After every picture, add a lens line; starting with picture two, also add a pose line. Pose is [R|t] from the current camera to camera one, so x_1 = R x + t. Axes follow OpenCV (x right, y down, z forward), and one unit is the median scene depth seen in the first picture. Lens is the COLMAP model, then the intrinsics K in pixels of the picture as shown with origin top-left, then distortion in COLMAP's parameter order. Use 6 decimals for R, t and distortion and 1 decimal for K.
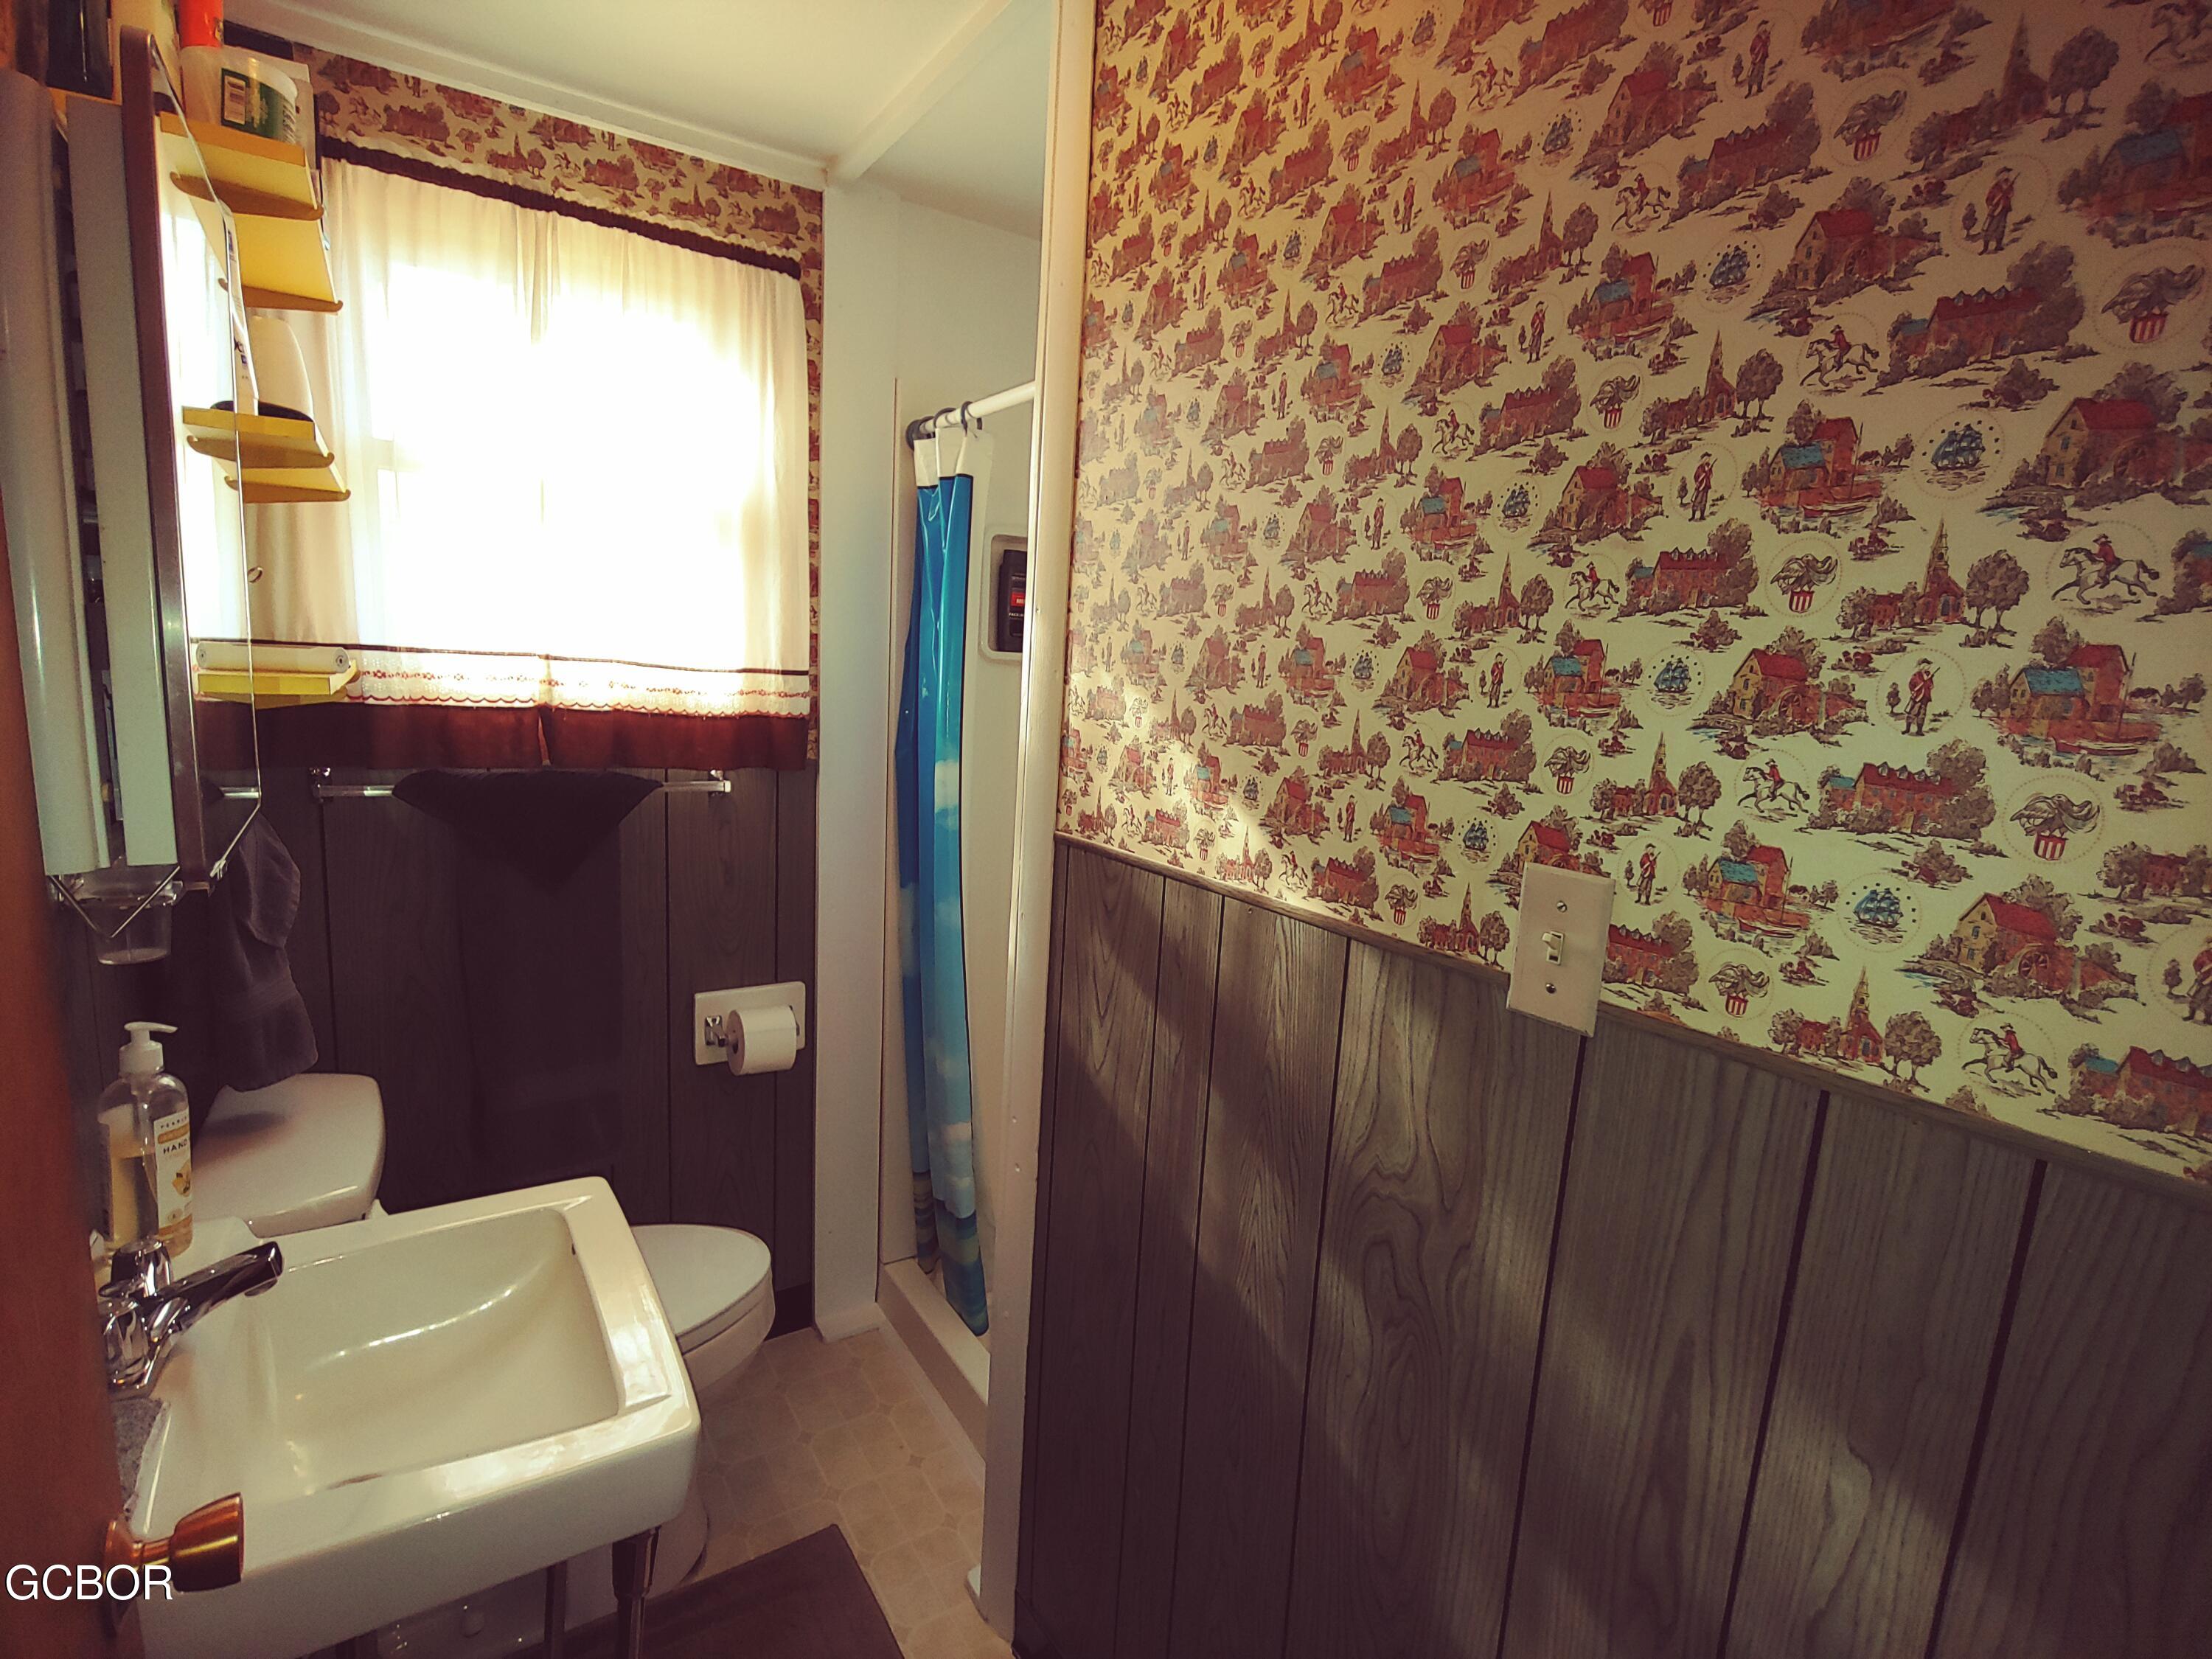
lens RADIAL K [[1054.8, 0, 1108.1], [0, 1054.8, 832.4], [0, 0, 1]] dist [-0.013462, -0.001046]
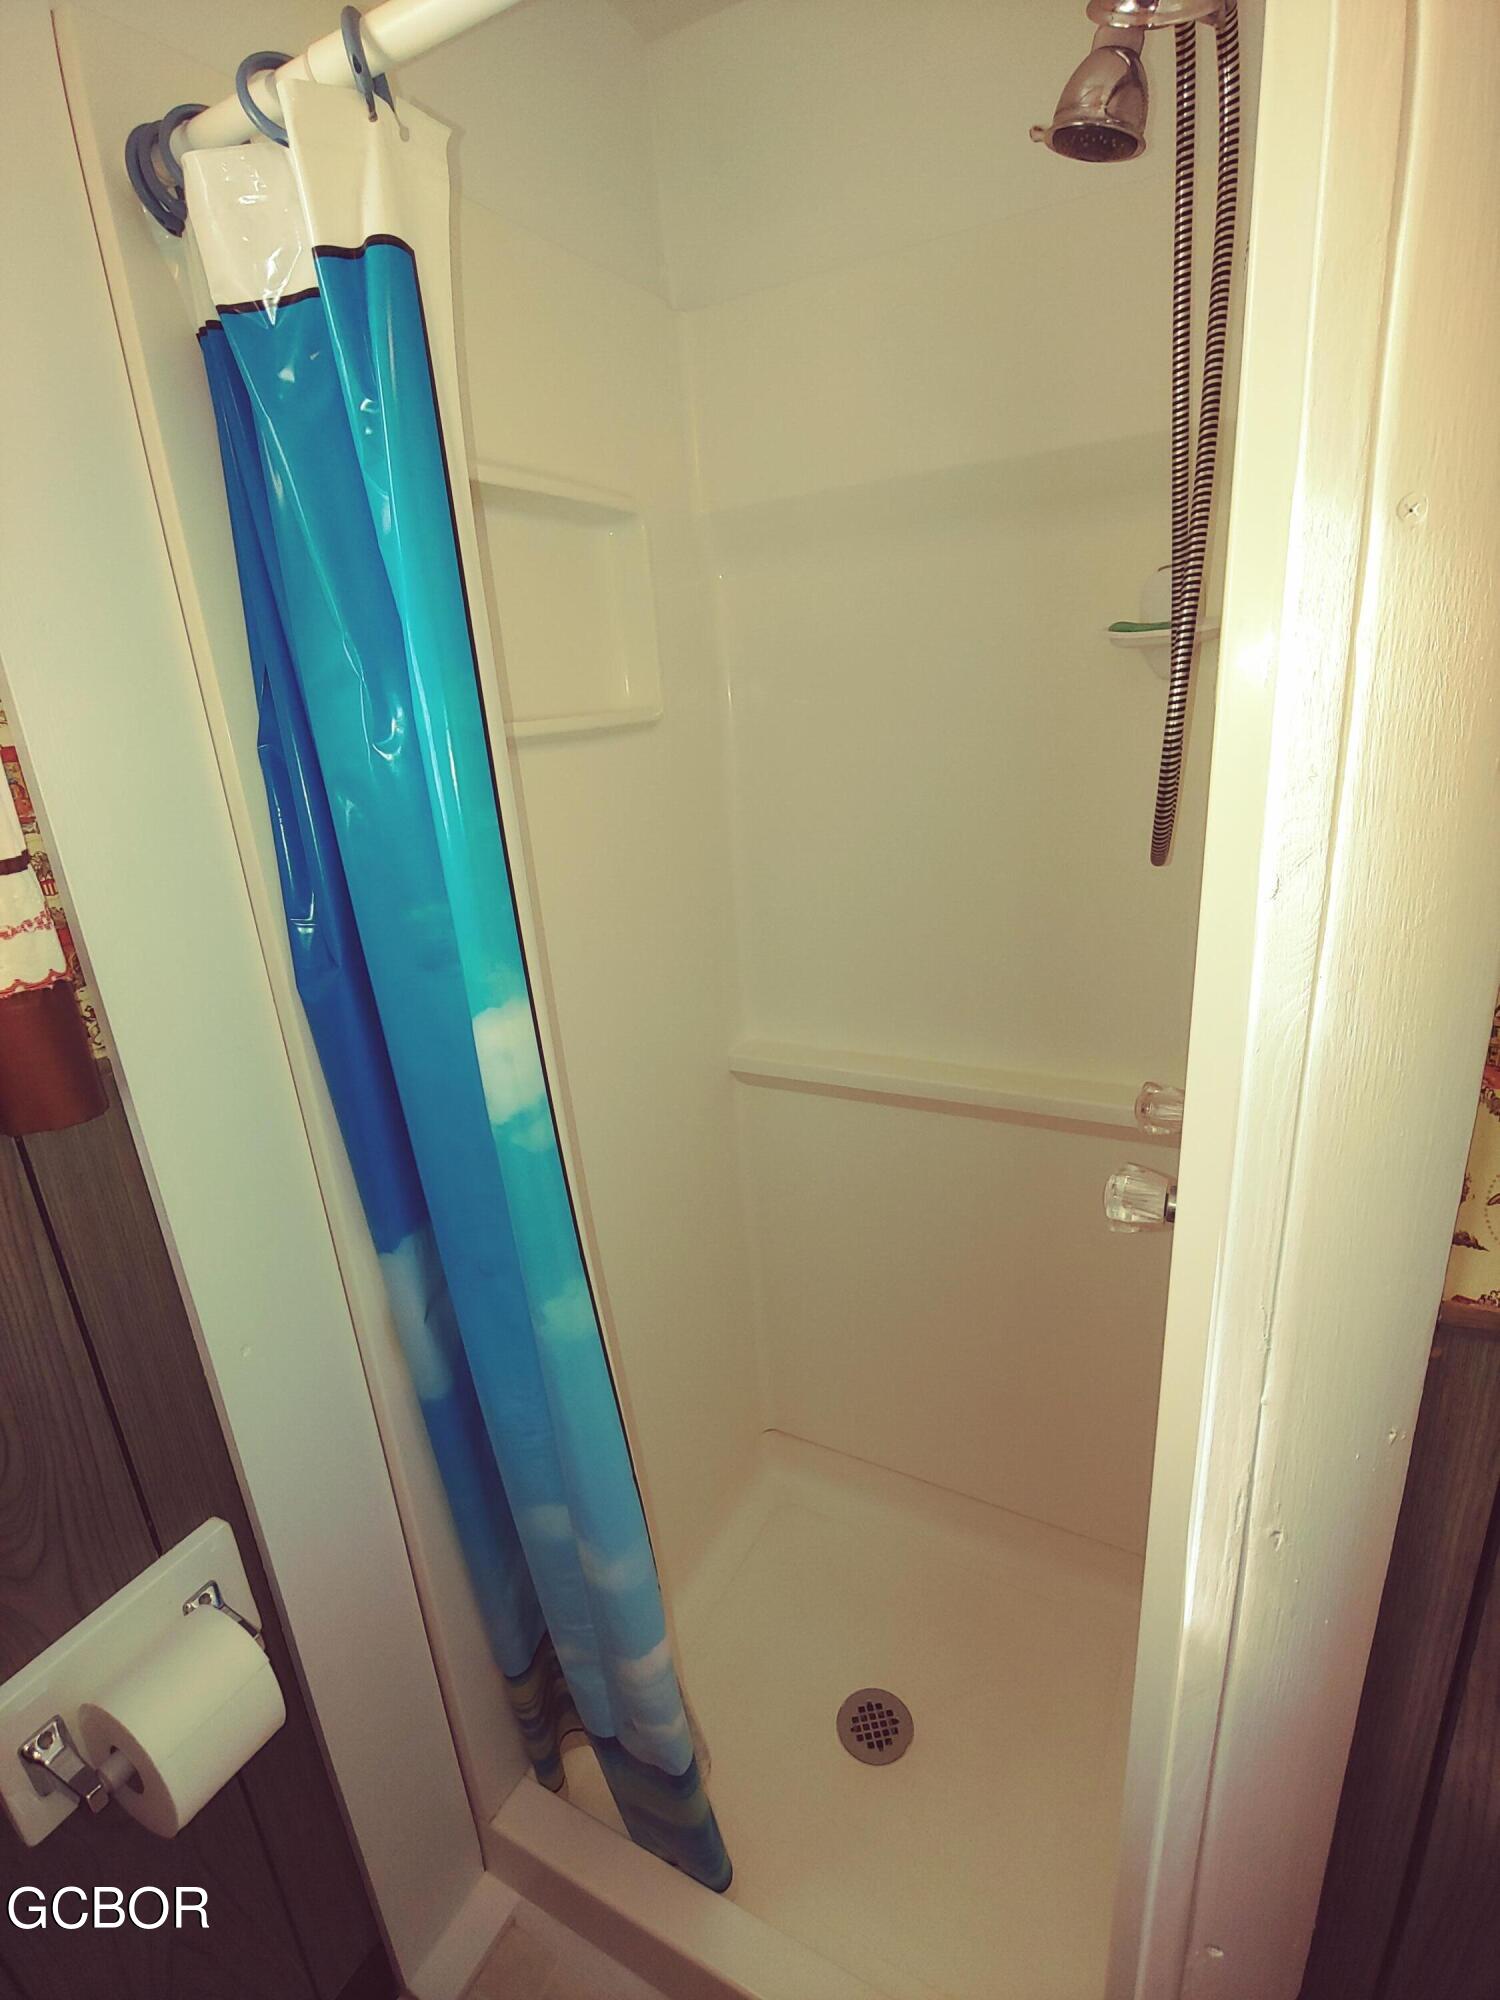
lens RADIAL K [[953.7, 0, 746.1], [0, 953.7, 994.1], [0, 0, 1]] dist [-0.013462, -0.001046]
pose [[0.884111, -0.249402, 0.395155, -0.196305], [0.188655, 0.964181, 0.186450, -0.114268], [-0.427502, -0.090295, 0.899494, 0.562214]]
